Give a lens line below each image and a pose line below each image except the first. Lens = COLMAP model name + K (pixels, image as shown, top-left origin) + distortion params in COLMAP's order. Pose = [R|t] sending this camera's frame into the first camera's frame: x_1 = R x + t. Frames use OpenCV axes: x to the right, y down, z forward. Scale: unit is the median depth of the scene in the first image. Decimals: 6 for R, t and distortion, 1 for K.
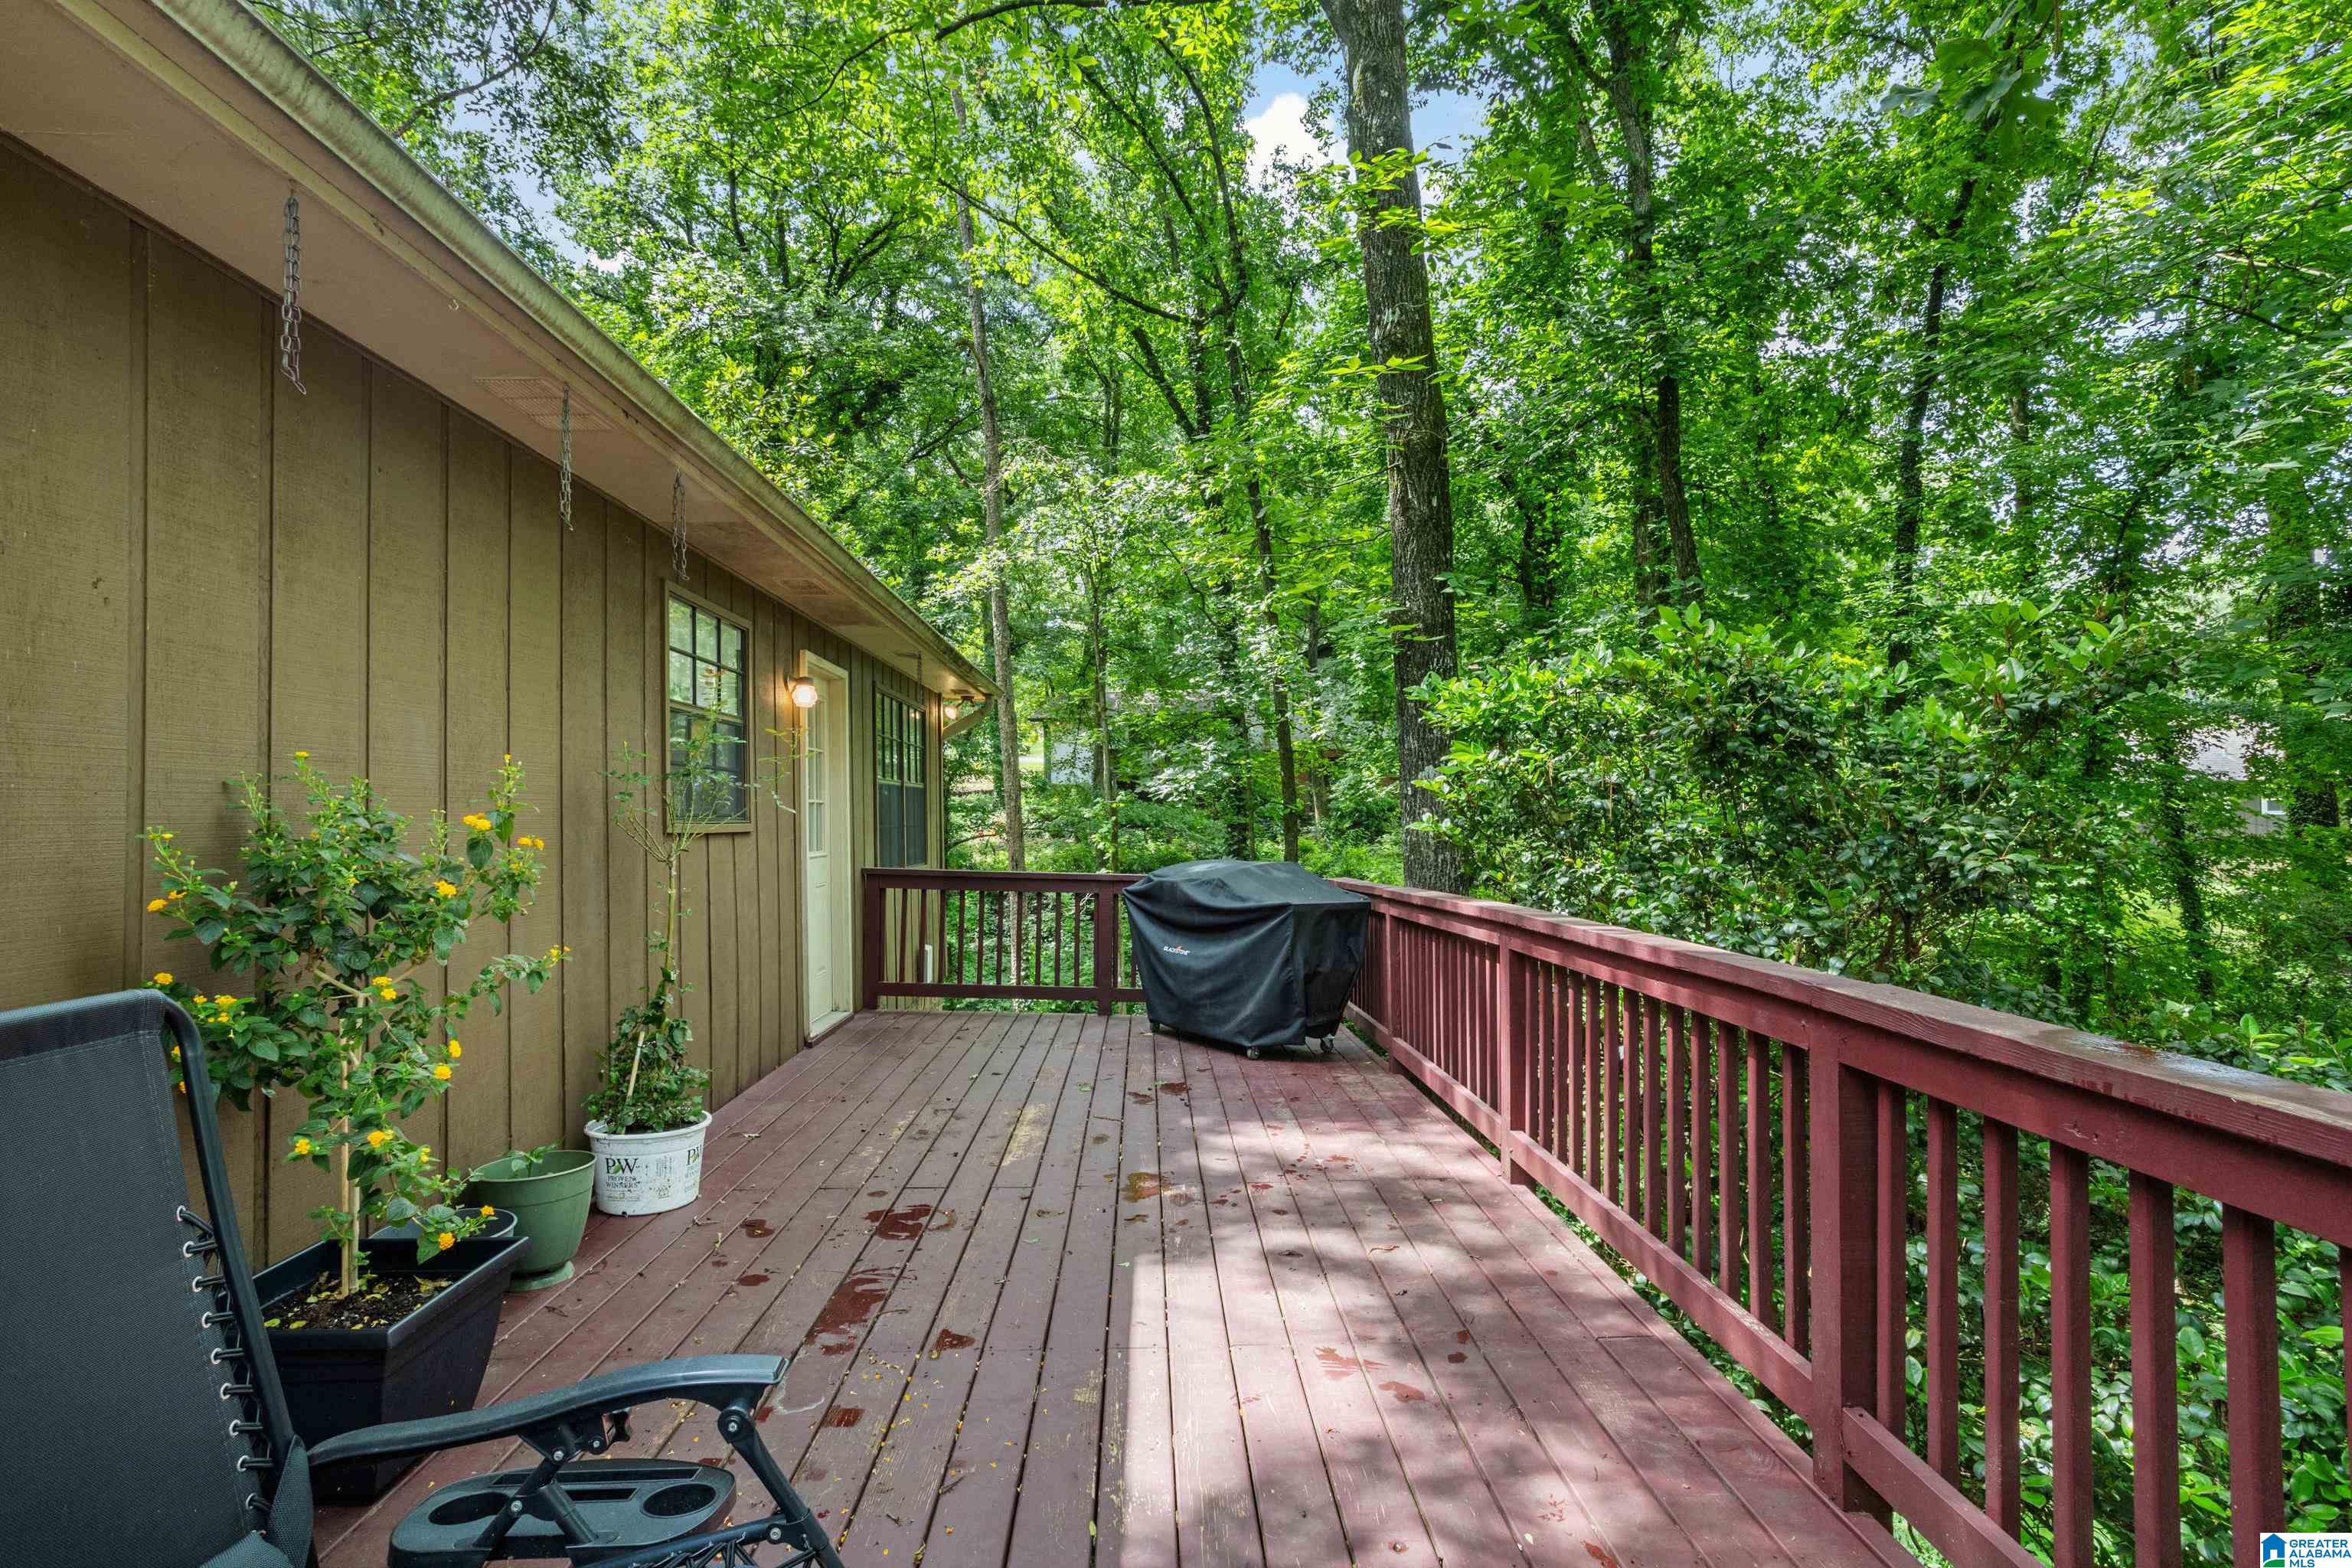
lens RADIAL K [[1140.7, 0, 1183.8], [0, 1140.7, 803.3], [0, 0, 1]] dist [-0.002284, -0.000110]
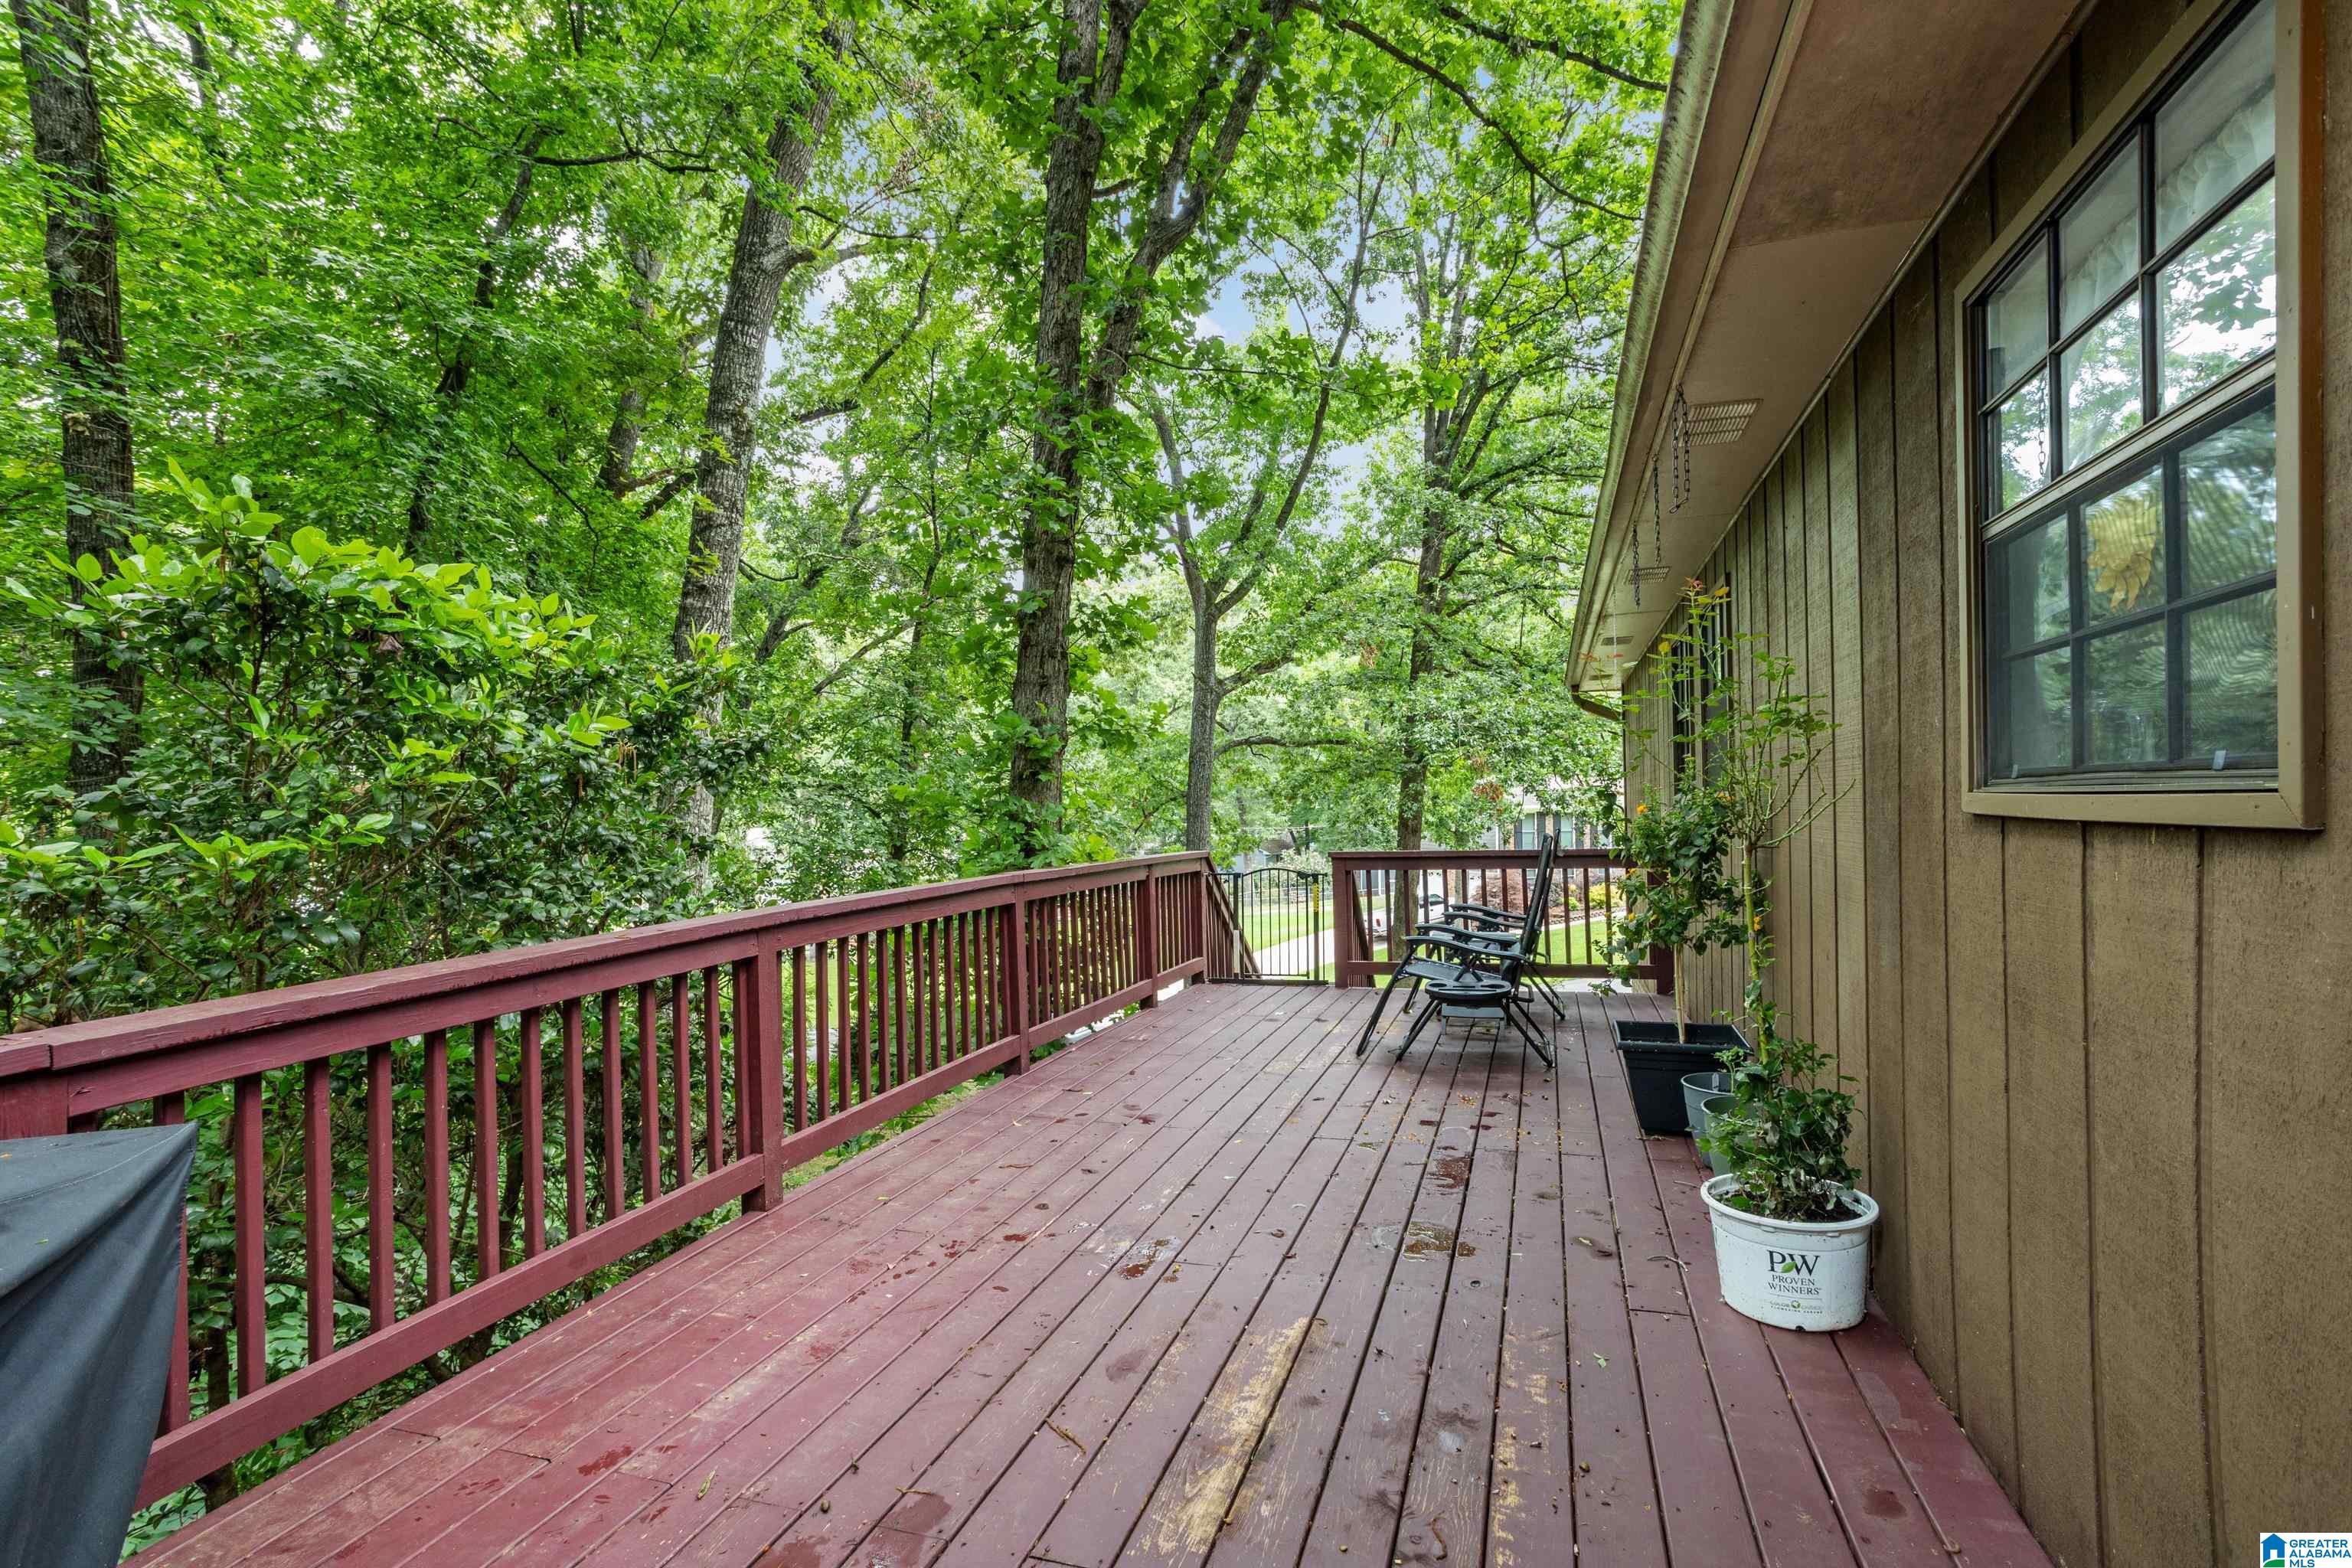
lens RADIAL K [[1140.7, 0, 1183.8], [0, 1140.7, 803.3], [0, 0, 1]] dist [-0.002284, -0.000110]
pose [[-0.941026, 0.010949, 0.338157, -0.299878], [0.007410, 0.999903, -0.011753, 0.024559], [-0.338253, -0.008554, -0.941016, 1.554006]]
